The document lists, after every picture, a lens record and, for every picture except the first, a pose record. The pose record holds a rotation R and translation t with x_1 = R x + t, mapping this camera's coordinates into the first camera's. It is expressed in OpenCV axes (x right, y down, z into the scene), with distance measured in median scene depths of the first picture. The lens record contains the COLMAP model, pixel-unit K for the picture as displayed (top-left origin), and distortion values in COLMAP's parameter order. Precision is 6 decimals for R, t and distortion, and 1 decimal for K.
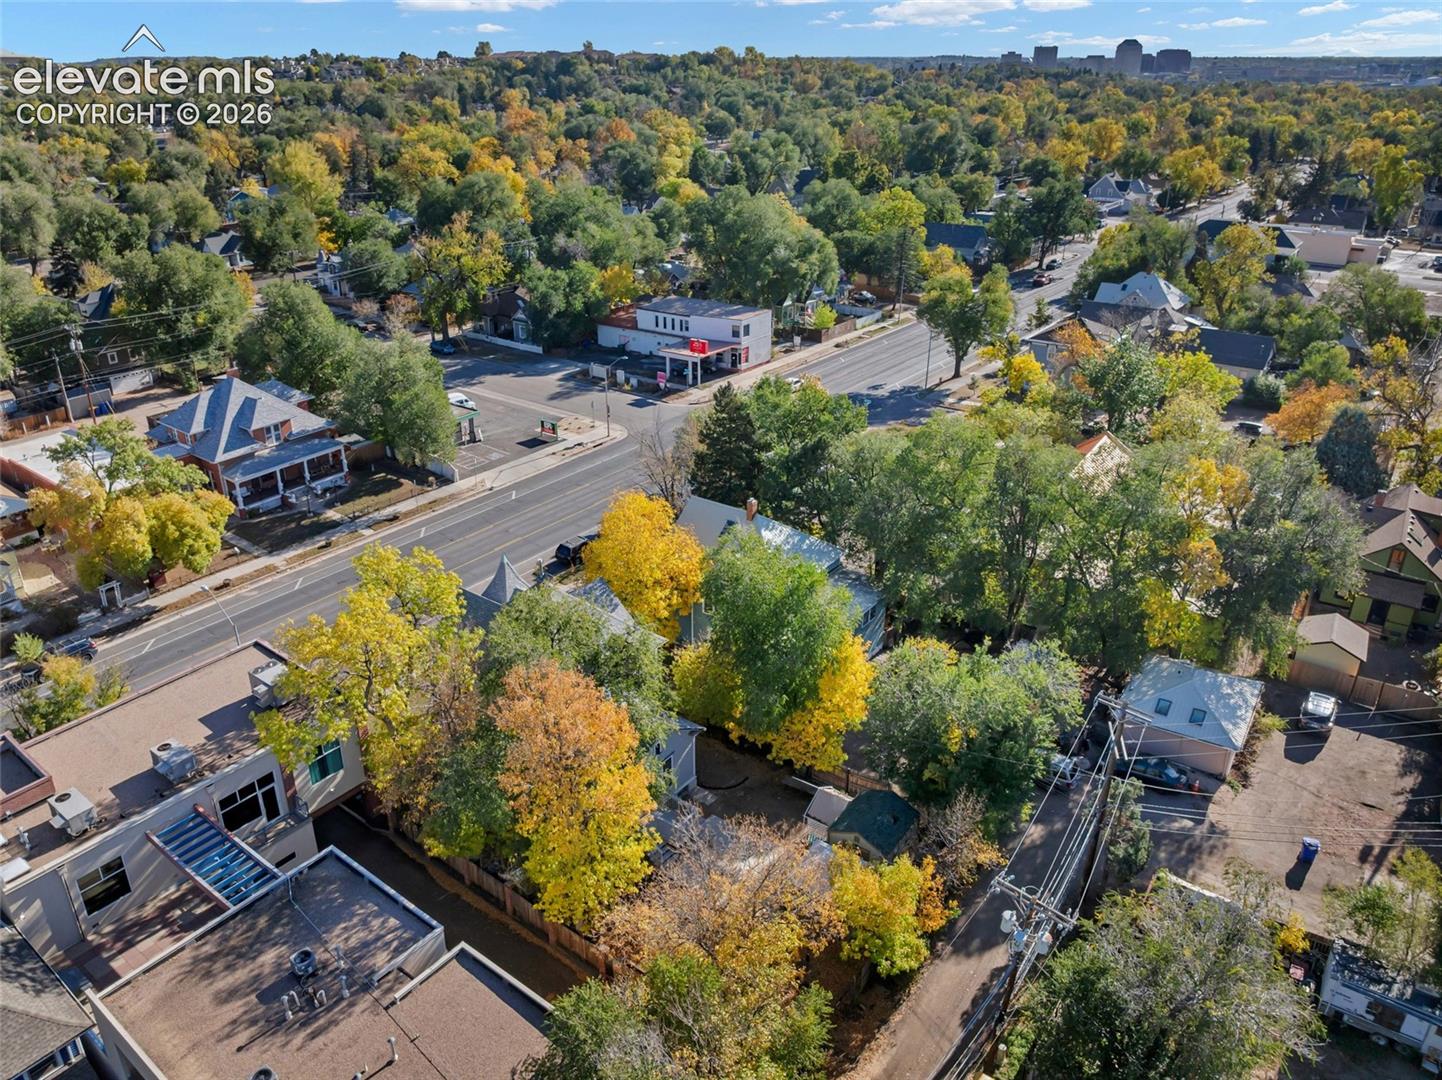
lens RADIAL K [[1010.3, 0, 721.0], [0, 1010.3, 540.0], [0, 0, 1]] dist [-0.076054, 0.039718]
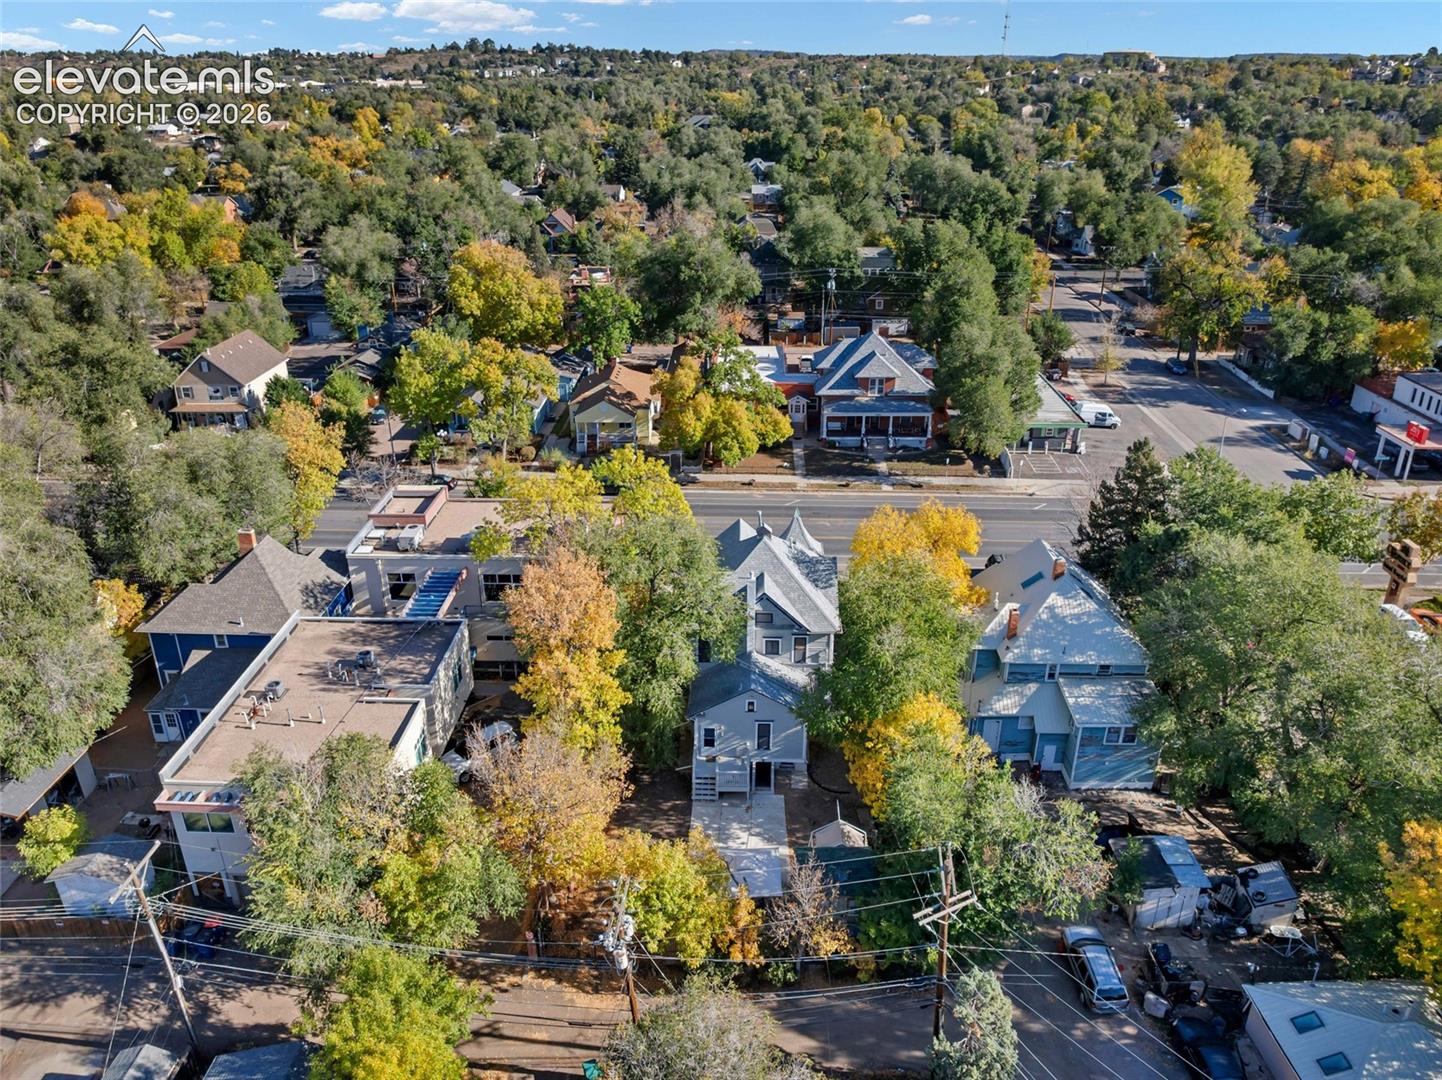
lens RADIAL K [[1010.3, 0, 721.0], [0, 1010.3, 540.0], [0, 0, 1]] dist [-0.076054, 0.039718]
pose [[0.579521, 0.346591, -0.737584, 0.356139], [-0.344778, 0.924343, 0.163455, -0.068158], [0.738433, 0.159577, 0.655174, 0.127463]]
